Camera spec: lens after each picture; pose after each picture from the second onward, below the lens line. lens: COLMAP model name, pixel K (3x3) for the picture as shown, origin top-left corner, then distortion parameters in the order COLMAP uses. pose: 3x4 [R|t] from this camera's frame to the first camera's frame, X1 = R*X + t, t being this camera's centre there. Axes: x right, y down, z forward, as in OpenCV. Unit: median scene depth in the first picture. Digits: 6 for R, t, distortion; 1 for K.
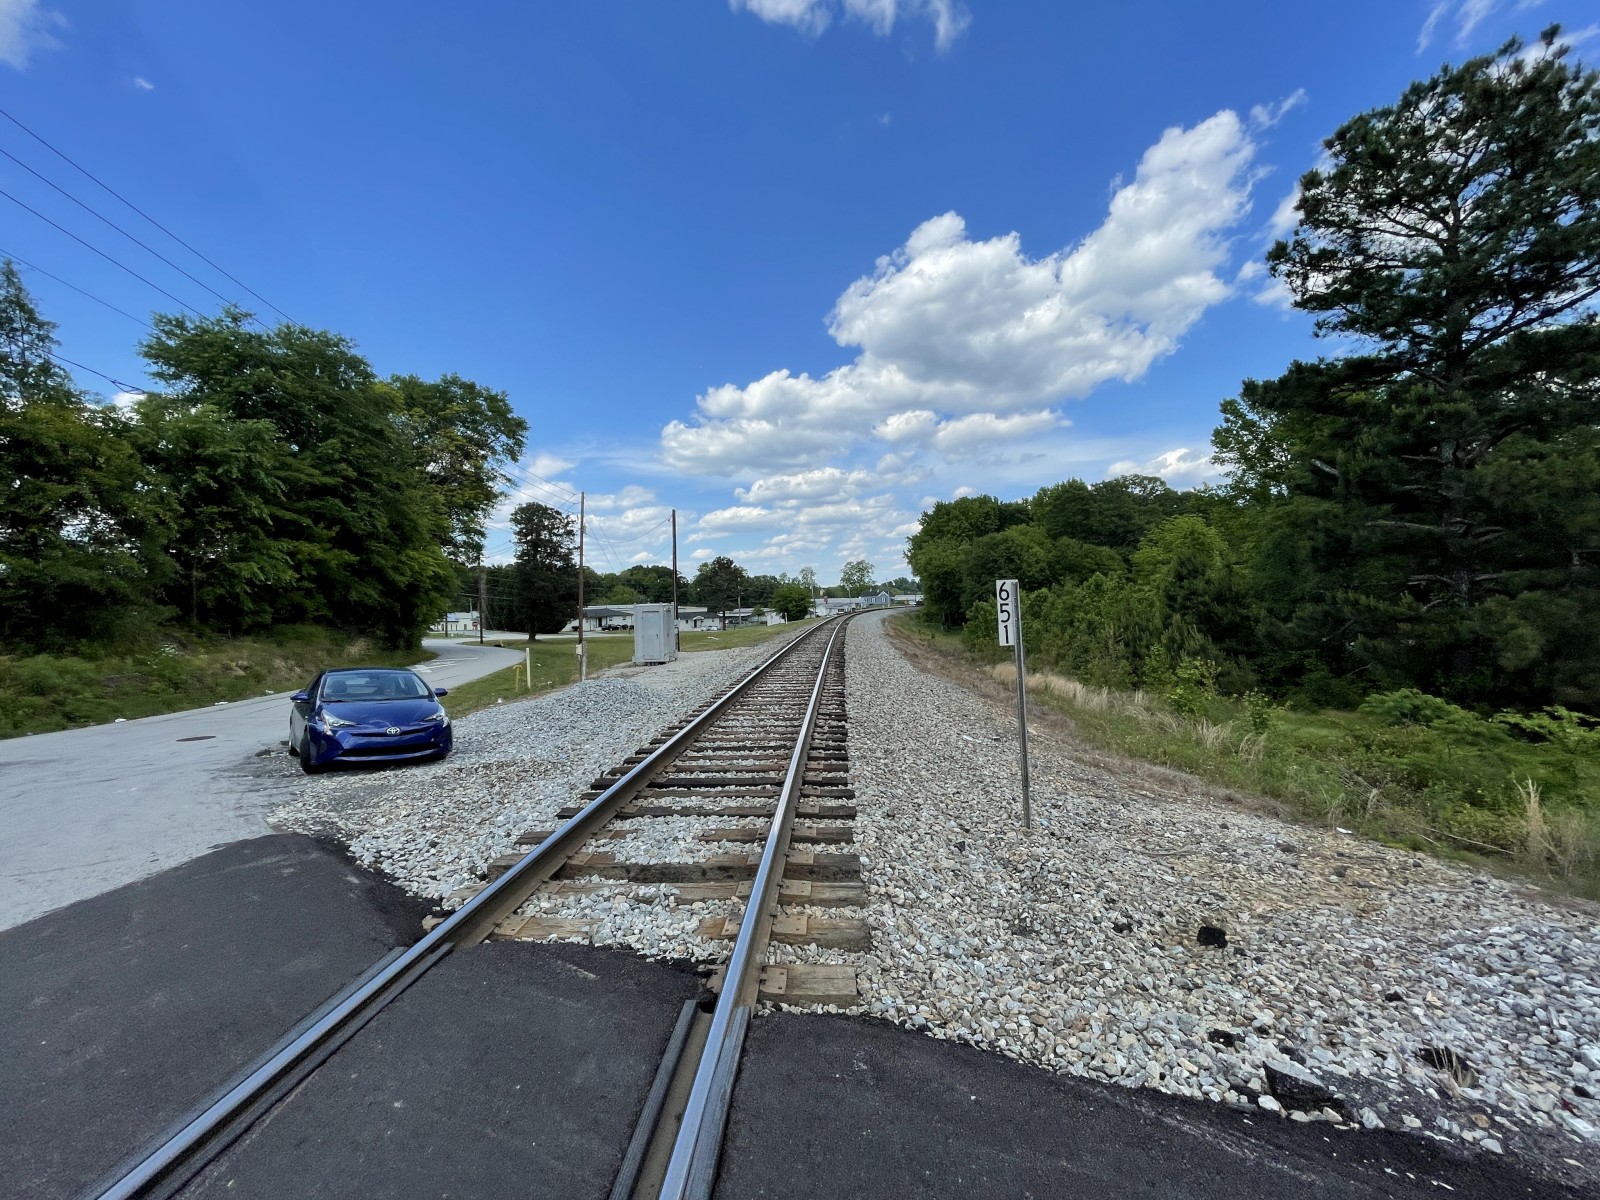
lens RADIAL K [[646.7, 0, 805.2], [0, 646.7, 599.0], [0, 0, 1]] dist [0.000951, 0.000047]
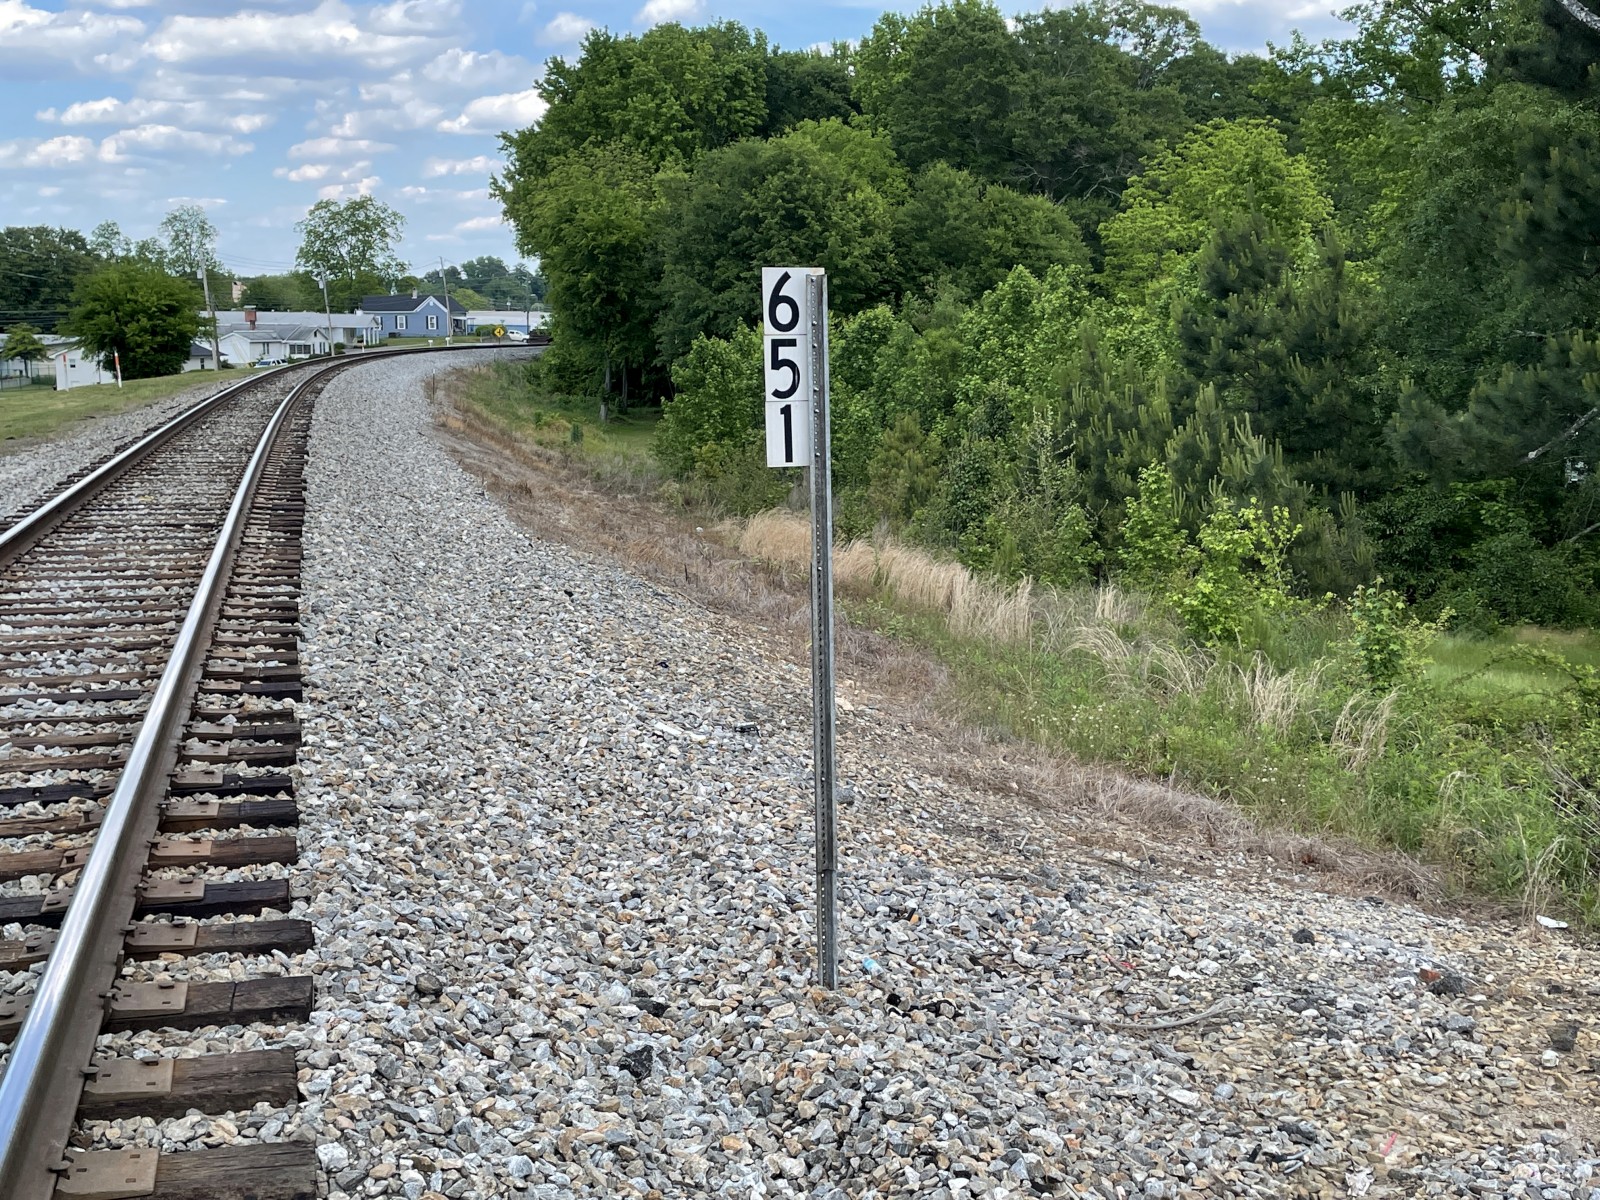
lens RADIAL K [[1865.4, 0, 809.6], [0, 1865.4, 606.4], [0, 0, 1]] dist [0.068600, 0.000000]
pose [[0.949725, -0.014198, 0.312765, 0.007343], [-0.032776, 0.988974, 0.144419, 0.001194], [-0.311366, -0.147410, 0.938787, 0.029083]]
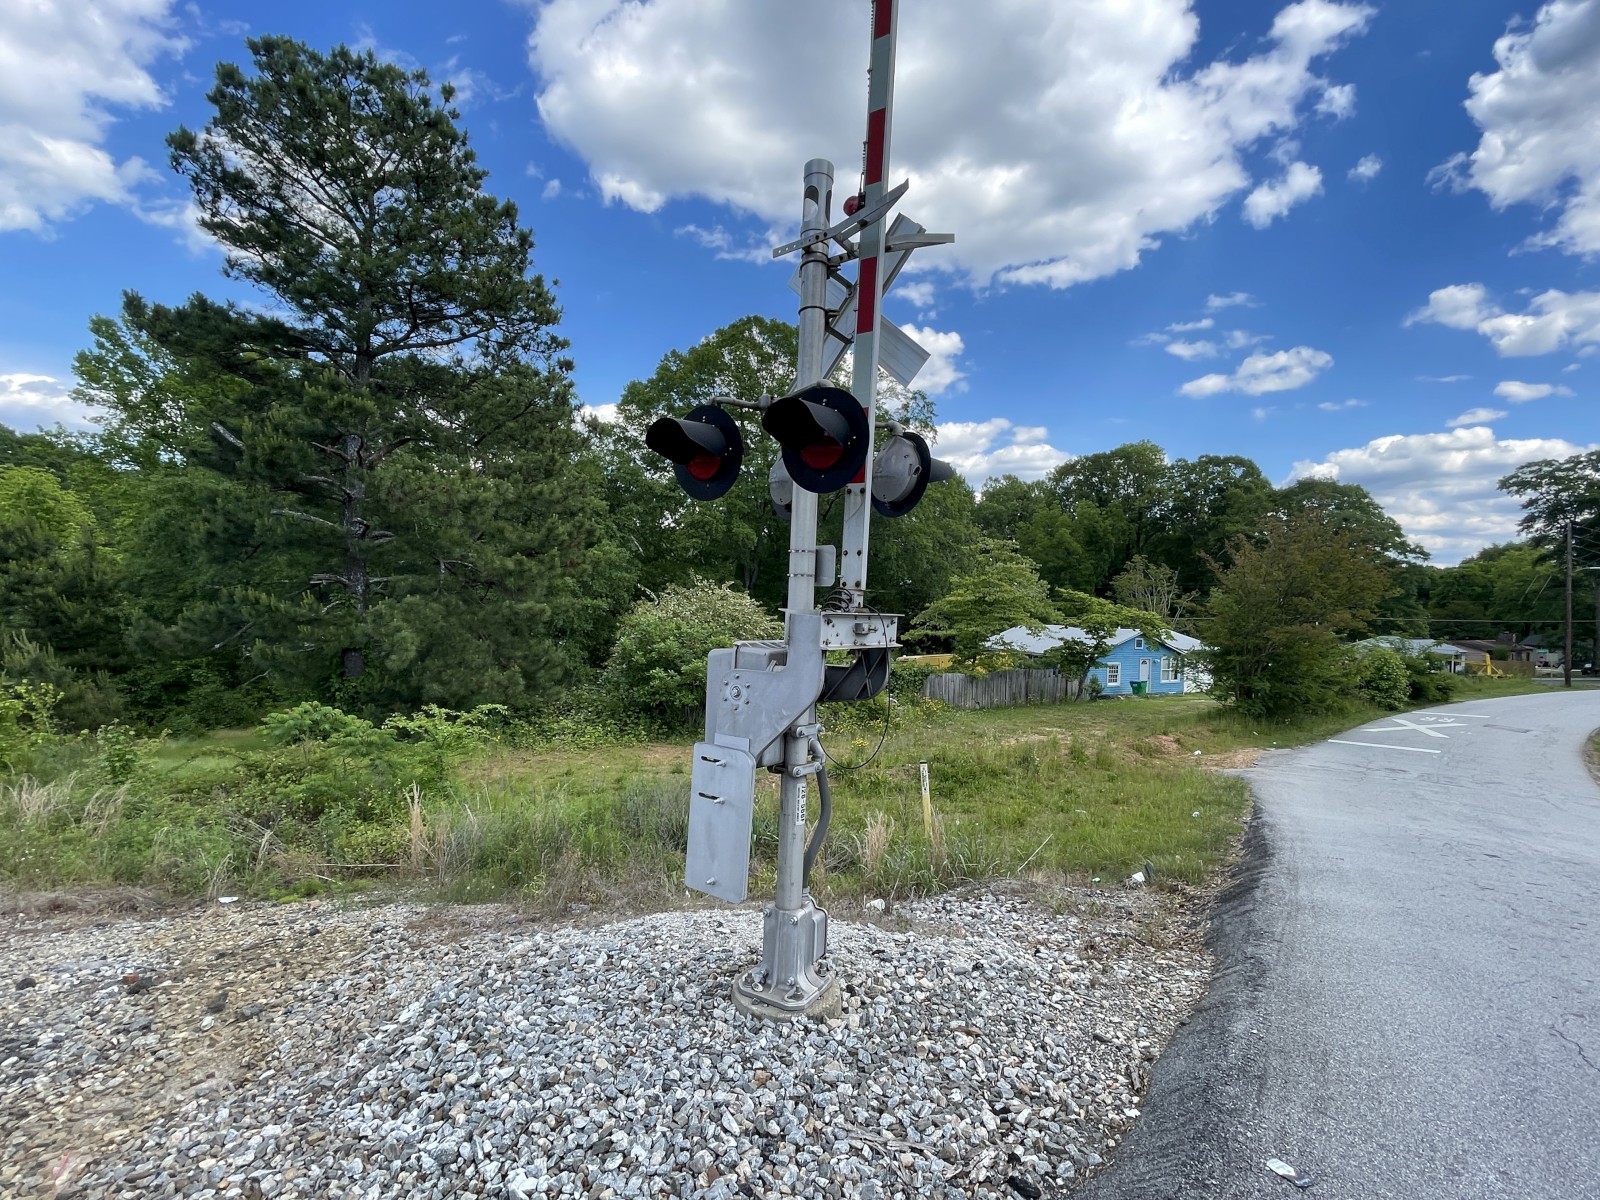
lens RADIAL K [[745.7, 0, 807.7], [0, 745.7, 596.3], [0, 0, 1]] dist [-0.003123, -0.000312]
pose [[0.224604, 0.031463, 0.973942, 0.067362], [-0.031288, 0.999196, -0.025063, 0.000052], [-0.973948, -0.024844, 0.225408, 0.081359]]
